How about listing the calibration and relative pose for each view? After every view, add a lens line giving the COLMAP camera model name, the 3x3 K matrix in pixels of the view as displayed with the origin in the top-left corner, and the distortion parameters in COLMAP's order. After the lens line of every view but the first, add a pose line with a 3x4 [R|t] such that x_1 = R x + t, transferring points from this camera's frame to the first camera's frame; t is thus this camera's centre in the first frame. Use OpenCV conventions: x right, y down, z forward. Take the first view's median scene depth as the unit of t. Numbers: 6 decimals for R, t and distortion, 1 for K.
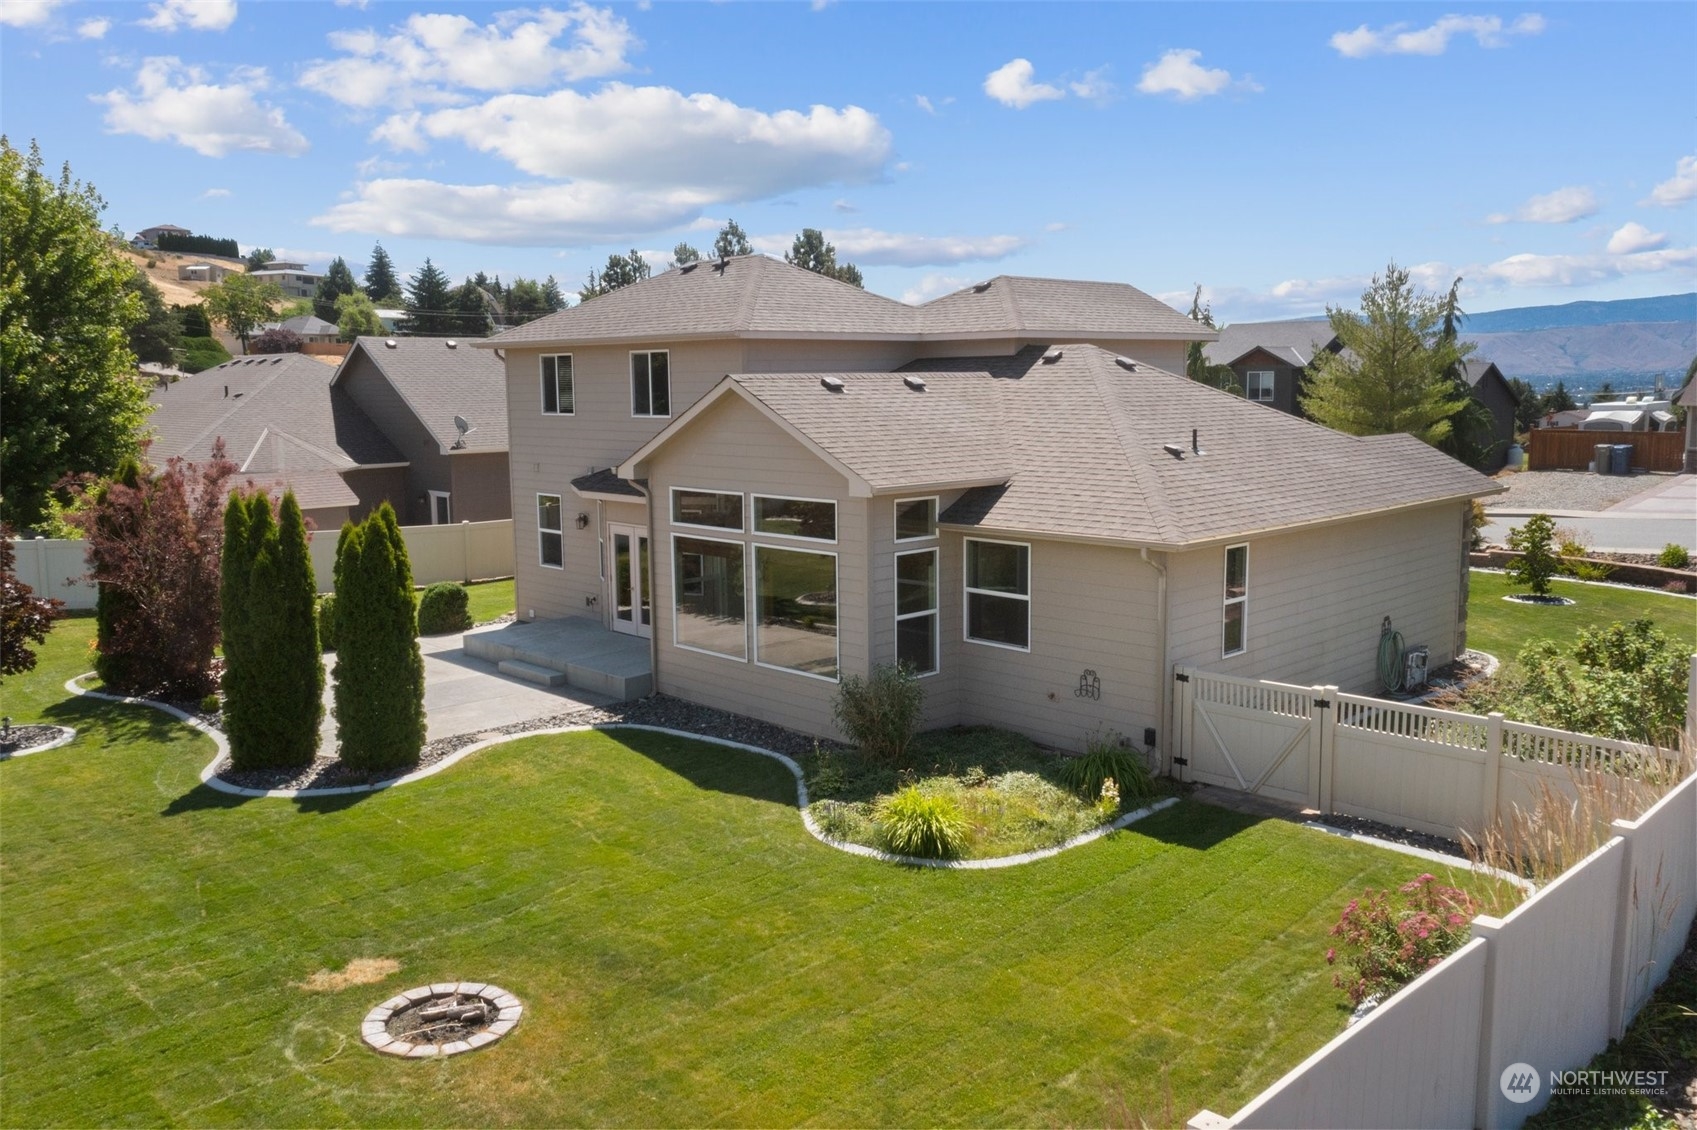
lens RADIAL K [[1323.3, 0, 848.5], [0, 1323.3, 565.0], [0, 0, 1]] dist [-0.026302, 0.000002]
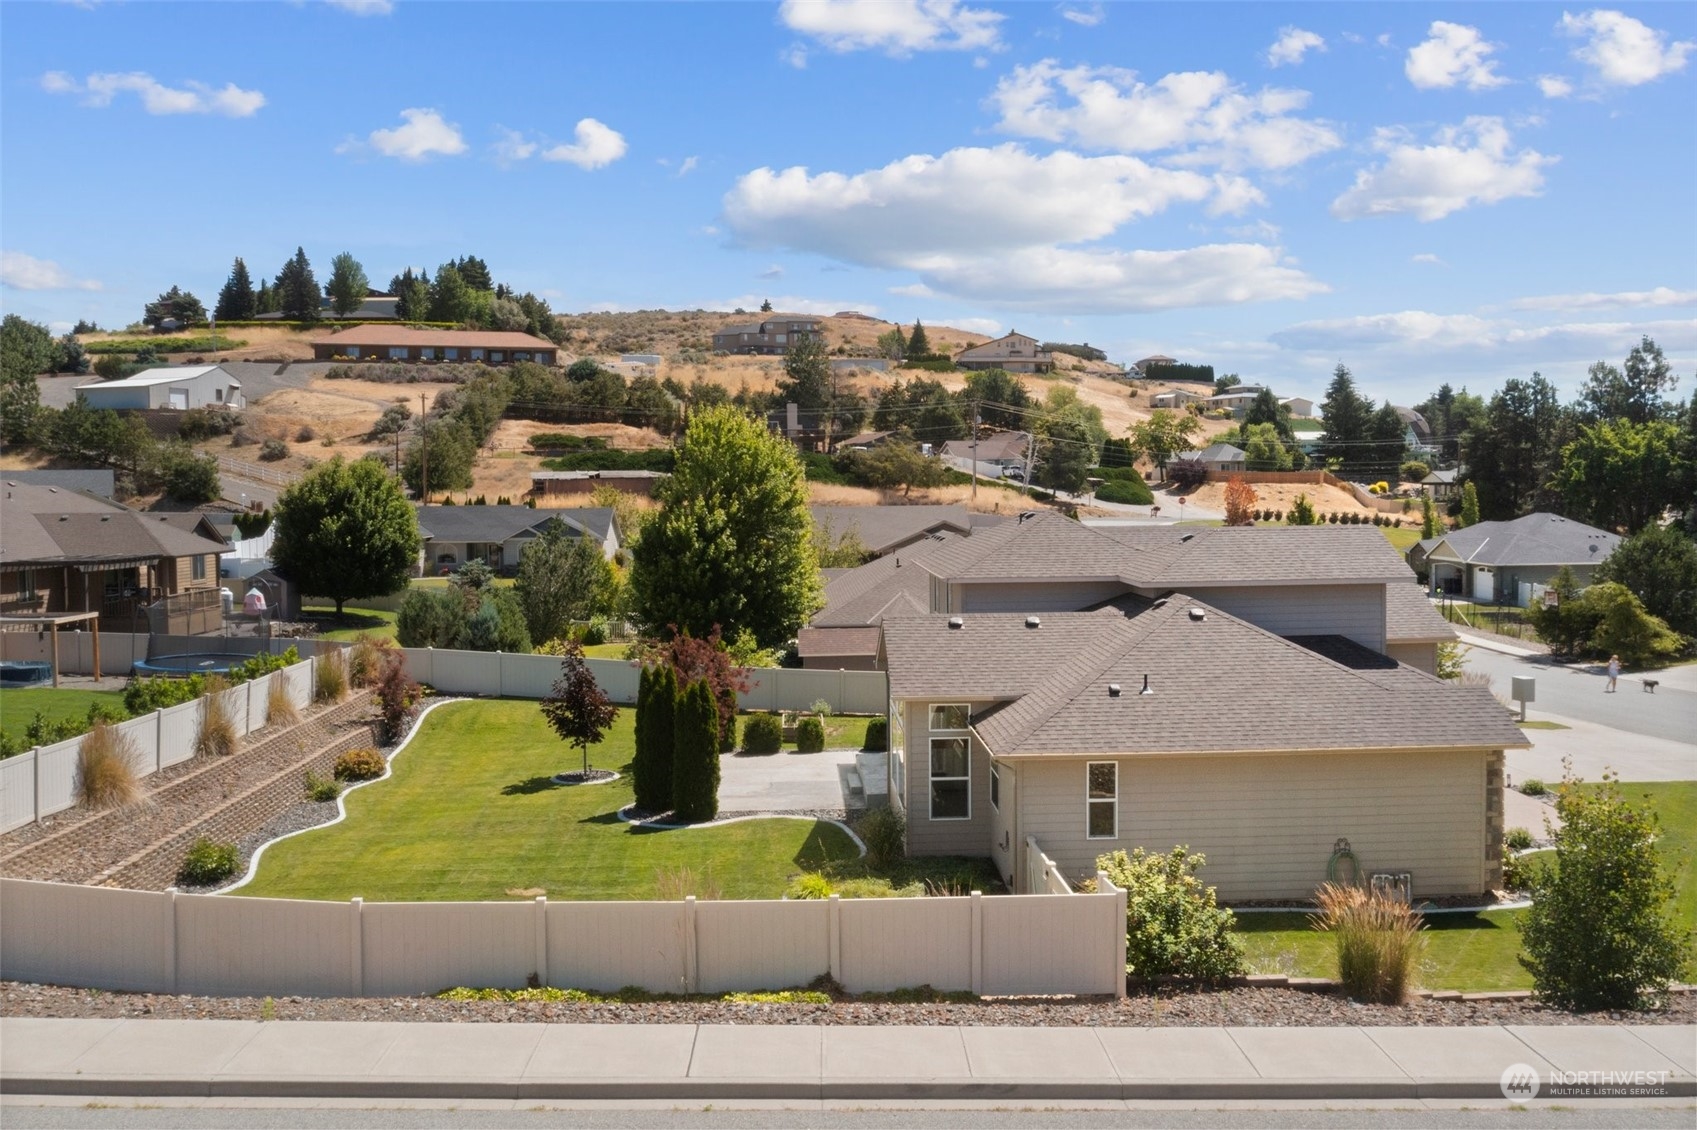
lens RADIAL K [[1323.3, 0, 848.5], [0, 1323.3, 565.0], [0, 0, 1]] dist [-0.026302, 0.000002]
pose [[0.749792, 0.037285, -0.660623, 0.098996], [-0.088745, 0.995057, -0.044564, -0.013398], [0.655696, 0.092041, 0.749394, -0.026630]]
